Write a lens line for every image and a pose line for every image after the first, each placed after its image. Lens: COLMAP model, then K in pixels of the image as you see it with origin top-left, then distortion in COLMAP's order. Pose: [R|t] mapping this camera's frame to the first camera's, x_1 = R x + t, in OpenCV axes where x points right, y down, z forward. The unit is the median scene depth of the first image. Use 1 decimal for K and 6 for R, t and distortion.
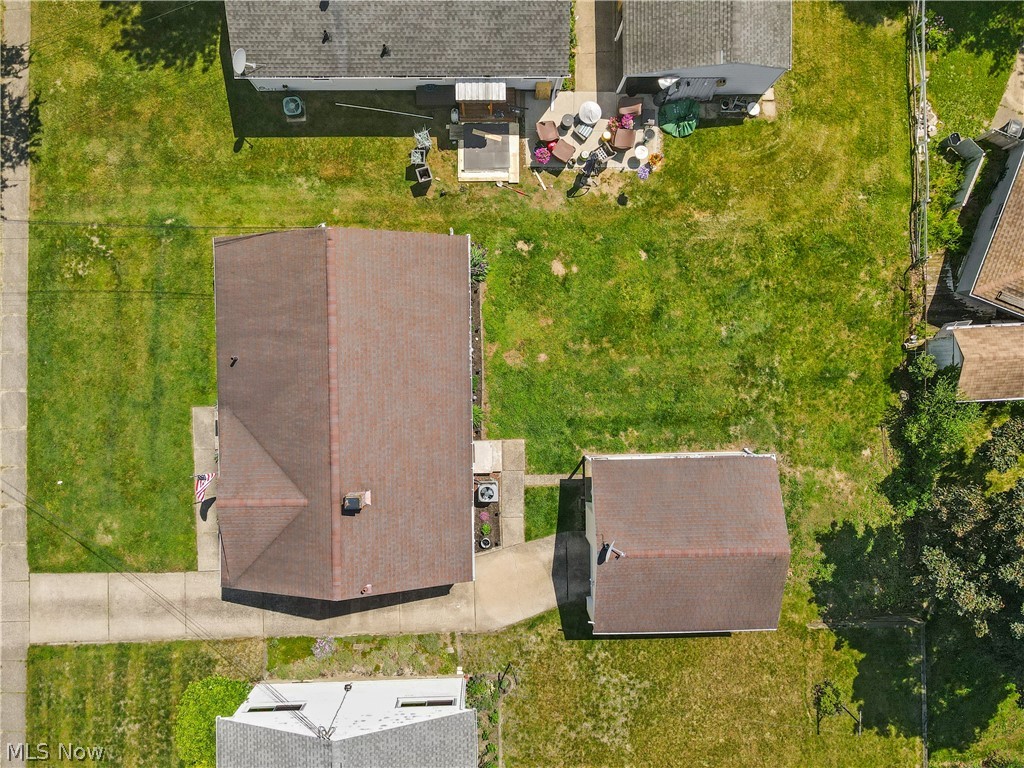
lens RADIAL K [[751.3, 0, 512.0], [0, 751.3, 384.0], [0, 0, 1]] dist [0.010952, 0.009996]
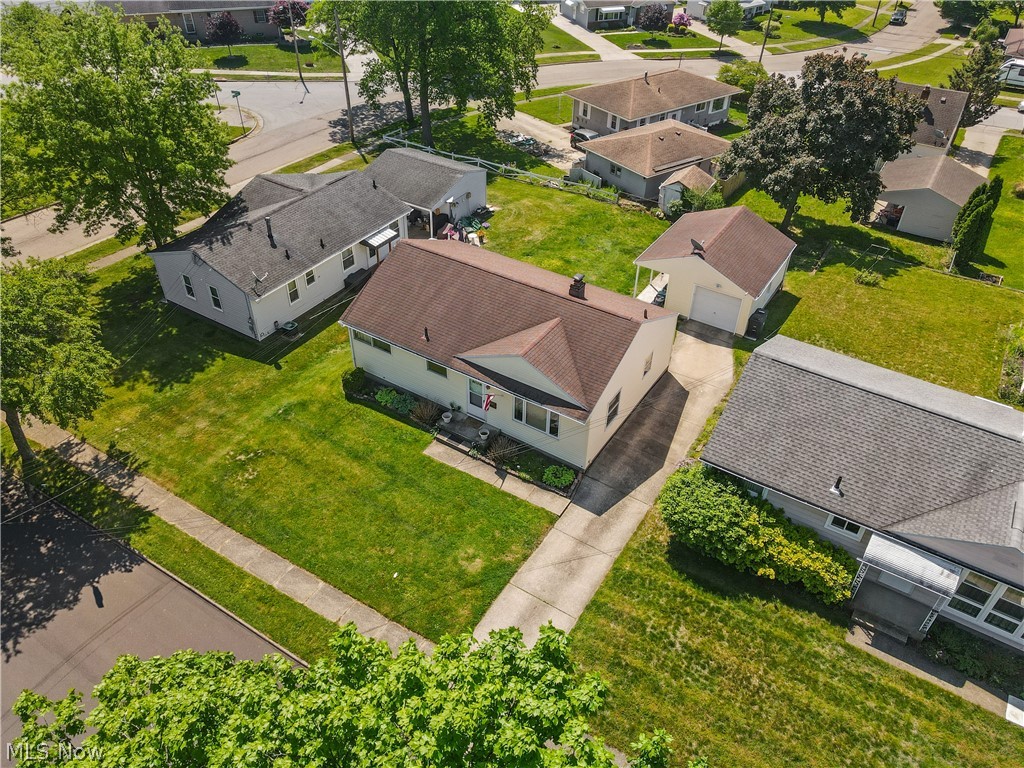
lens RADIAL K [[752.8, 0, 504.2], [0, 752.8, 388.5], [0, 0, 1]] dist [0.021653, -0.011398]
pose [[0.558702, -0.537545, 0.631583, -0.951308], [0.829152, 0.344644, -0.440144, 0.543105], [0.018926, 0.769588, 0.638260, 0.252058]]
